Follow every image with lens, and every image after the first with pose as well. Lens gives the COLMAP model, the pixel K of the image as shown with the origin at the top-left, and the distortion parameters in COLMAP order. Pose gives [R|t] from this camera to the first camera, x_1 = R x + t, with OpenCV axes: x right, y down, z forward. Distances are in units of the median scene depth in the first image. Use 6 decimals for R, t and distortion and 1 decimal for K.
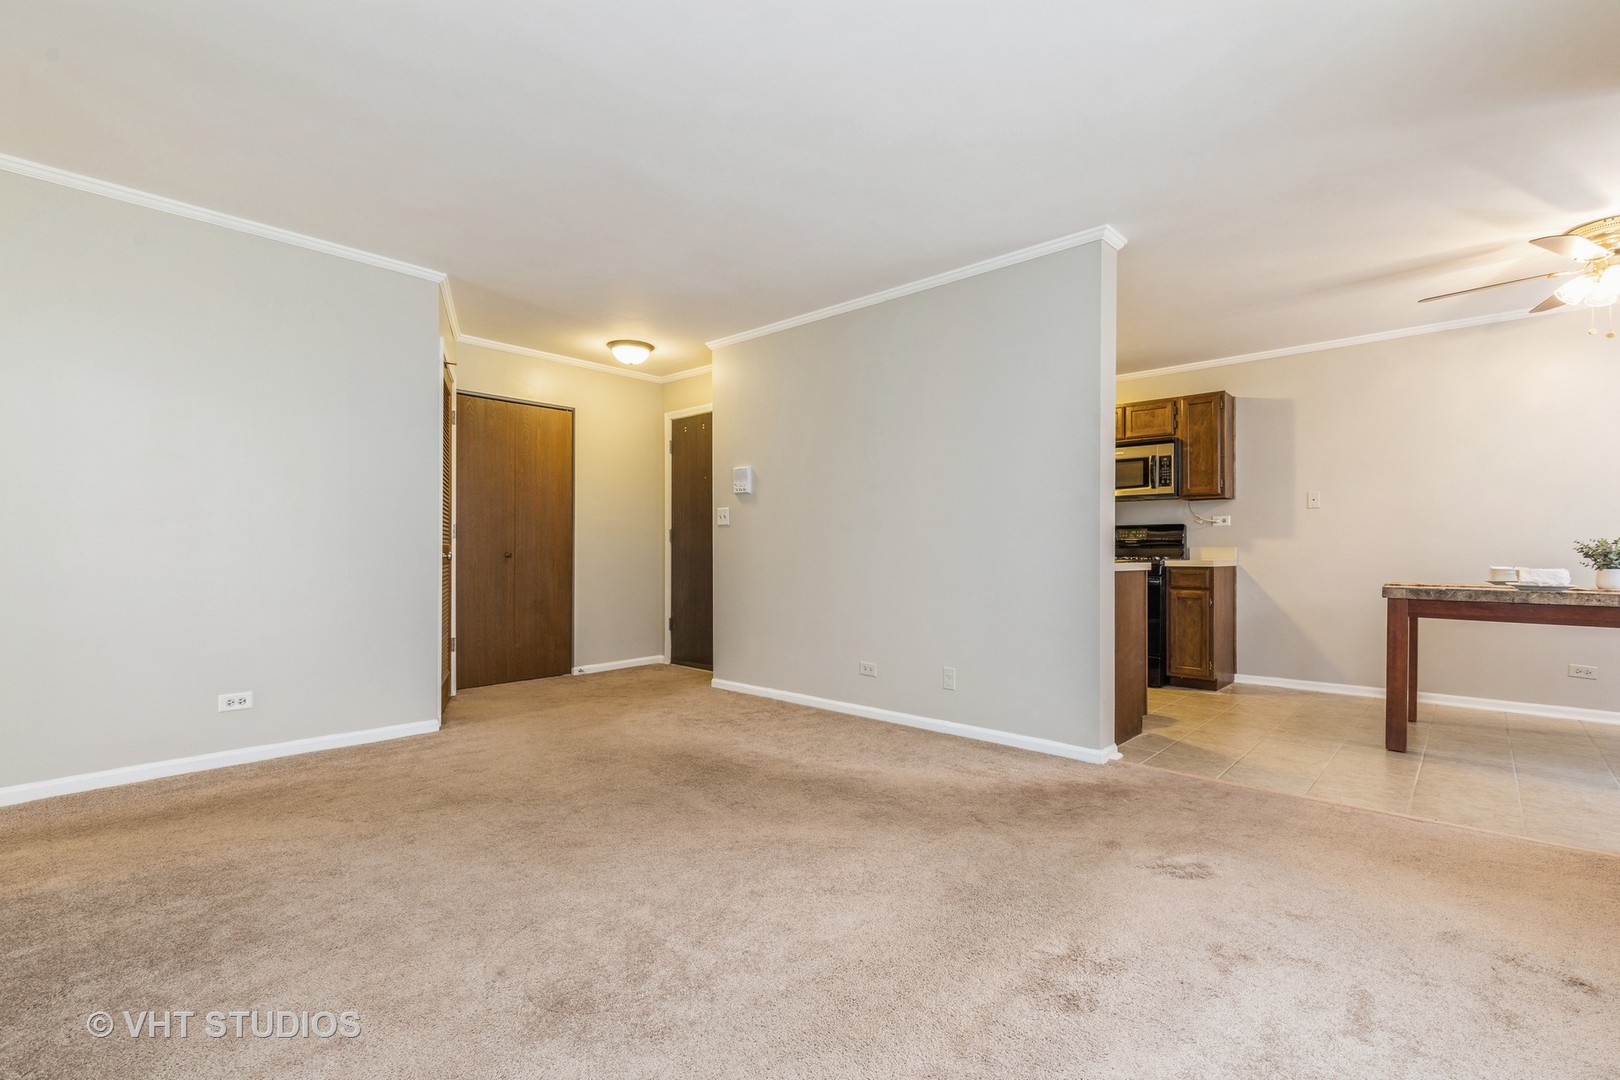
lens RADIAL K [[728.8, 0, 816.4], [0, 728.8, 549.7], [0, 0, 1]] dist [0.000323, -0.000040]
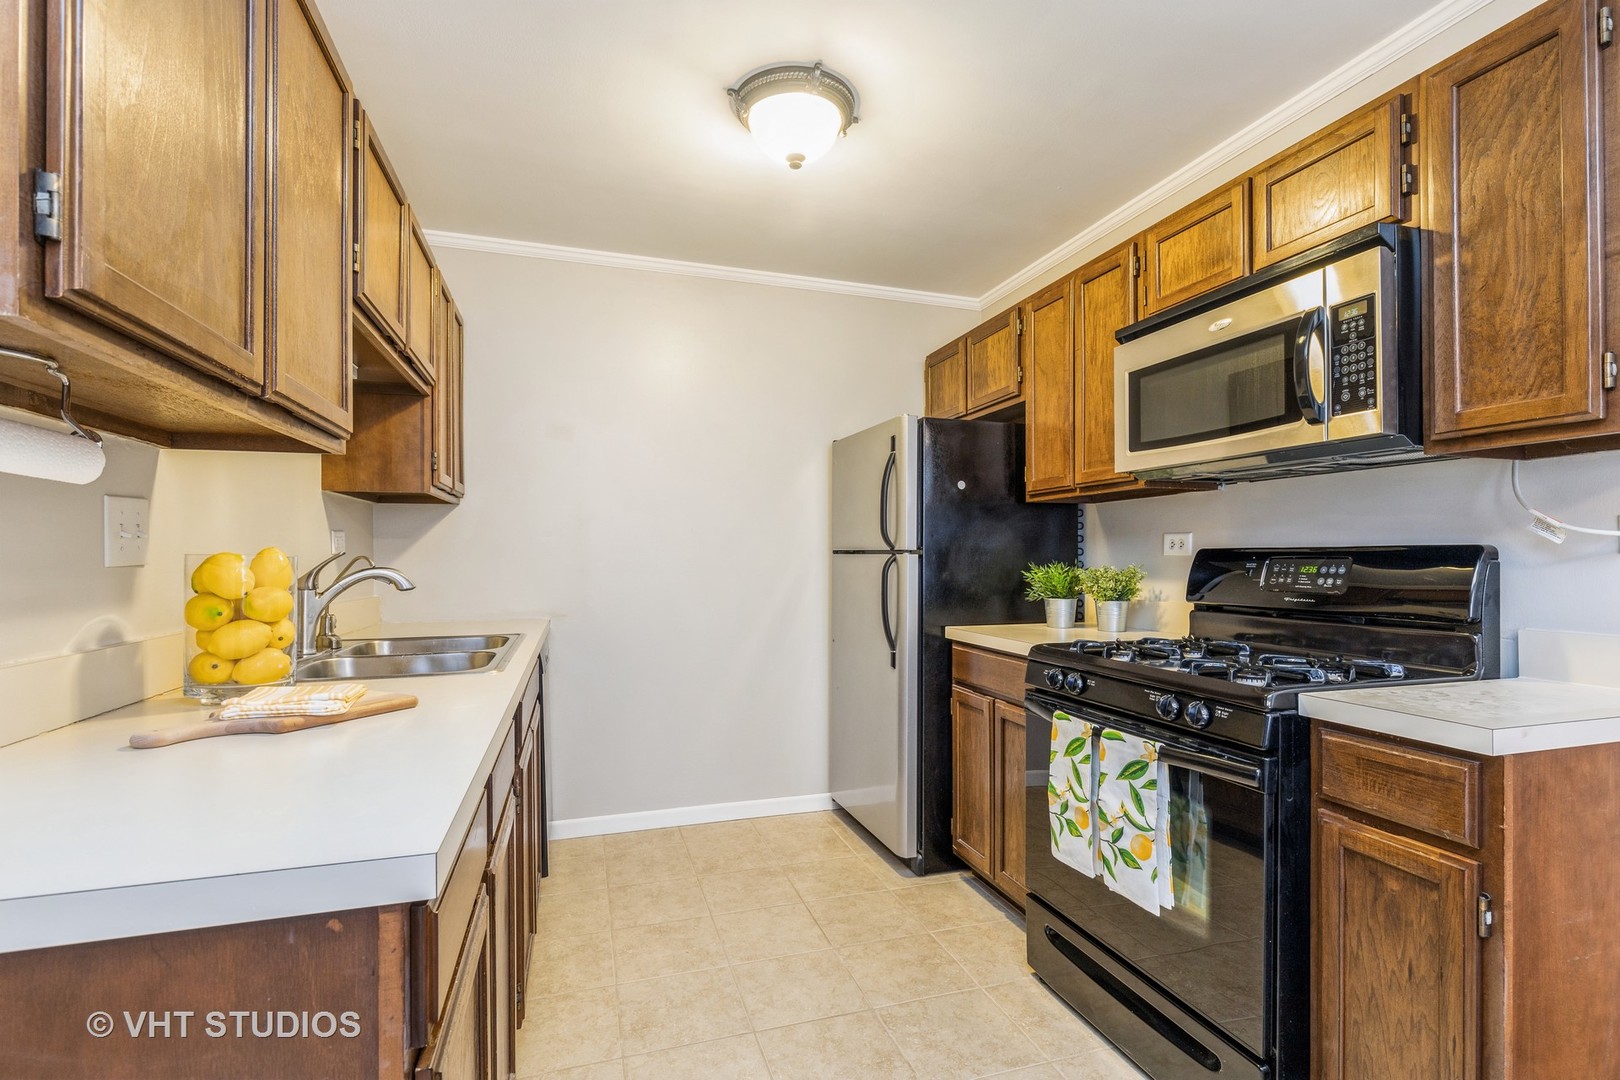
lens RADIAL K [[750.8, 0, 814.2], [0, 750.8, 551.6], [0, 0, 1]] dist [0.000889, -0.000155]
pose [[0.868073, -0.006568, -0.496393, 0.443747], [-0.000894, 0.999890, -0.014794, -0.029703], [0.496436, 0.013286, 0.867972, 0.655097]]
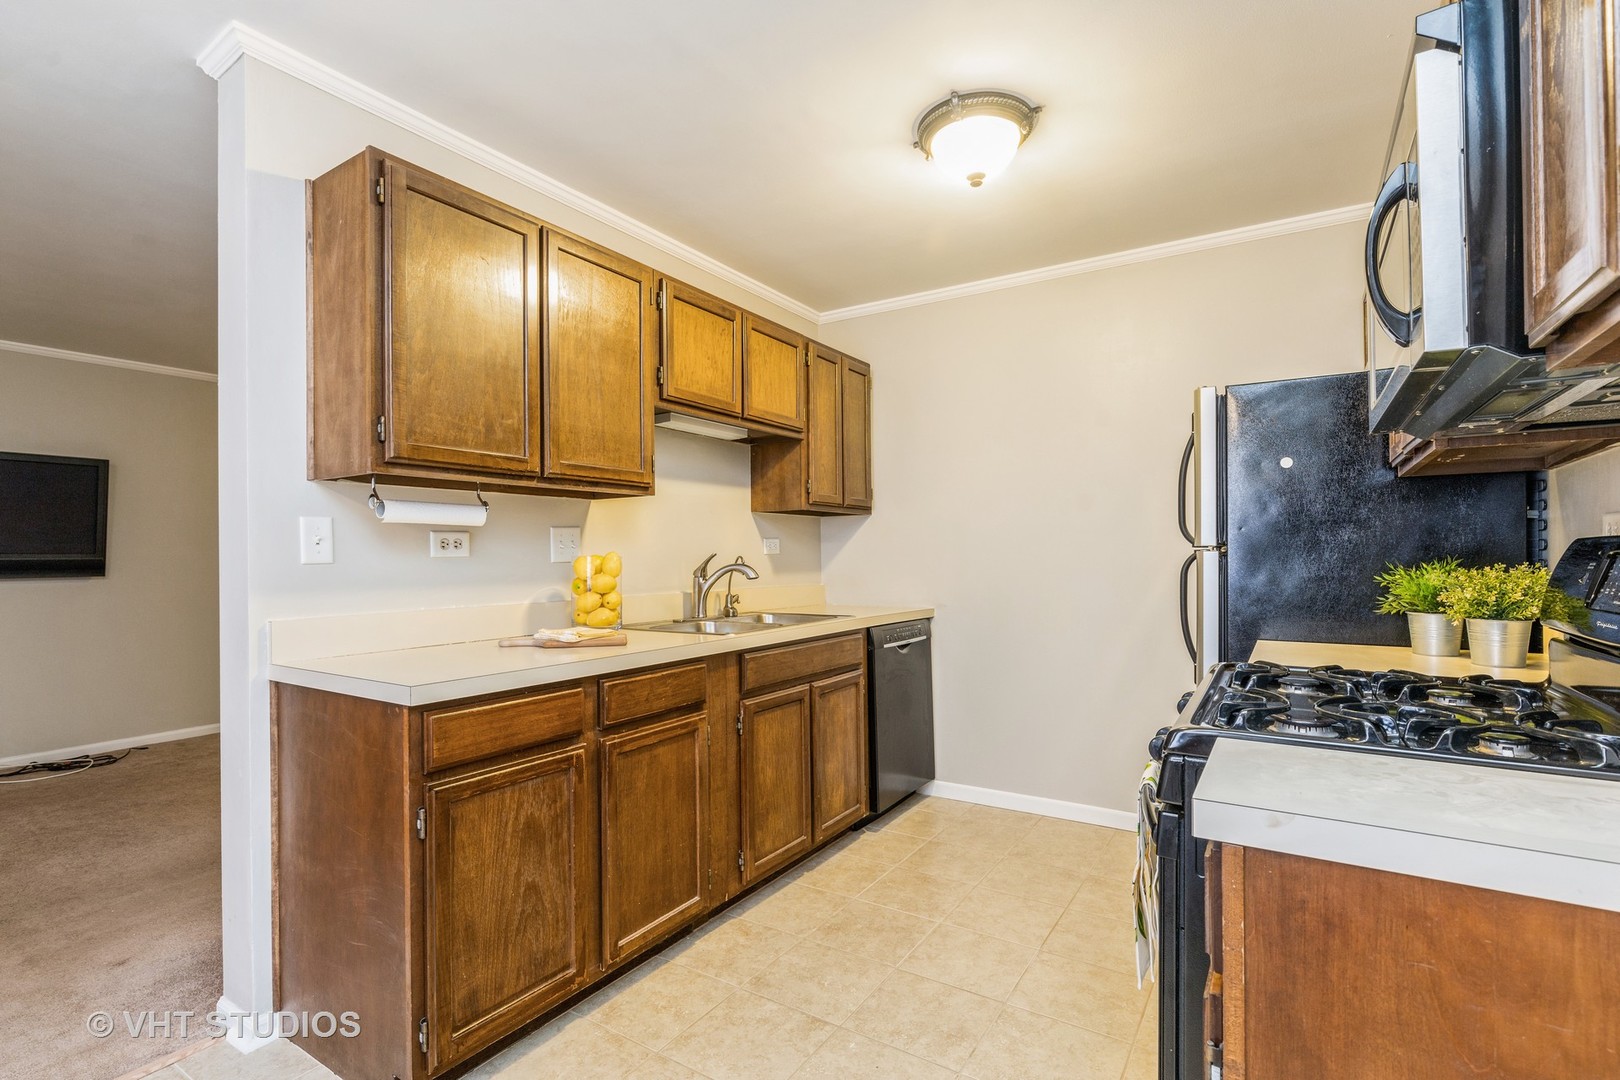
lens RADIAL K [[750.8, 0, 814.2], [0, 750.8, 551.6], [0, 0, 1]] dist [0.000889, -0.000155]
pose [[0.176540, -0.010574, -0.984237, 0.619485], [-0.003138, 0.999931, -0.011305, -0.029657], [0.984289, 0.005084, 0.176494, 0.817794]]
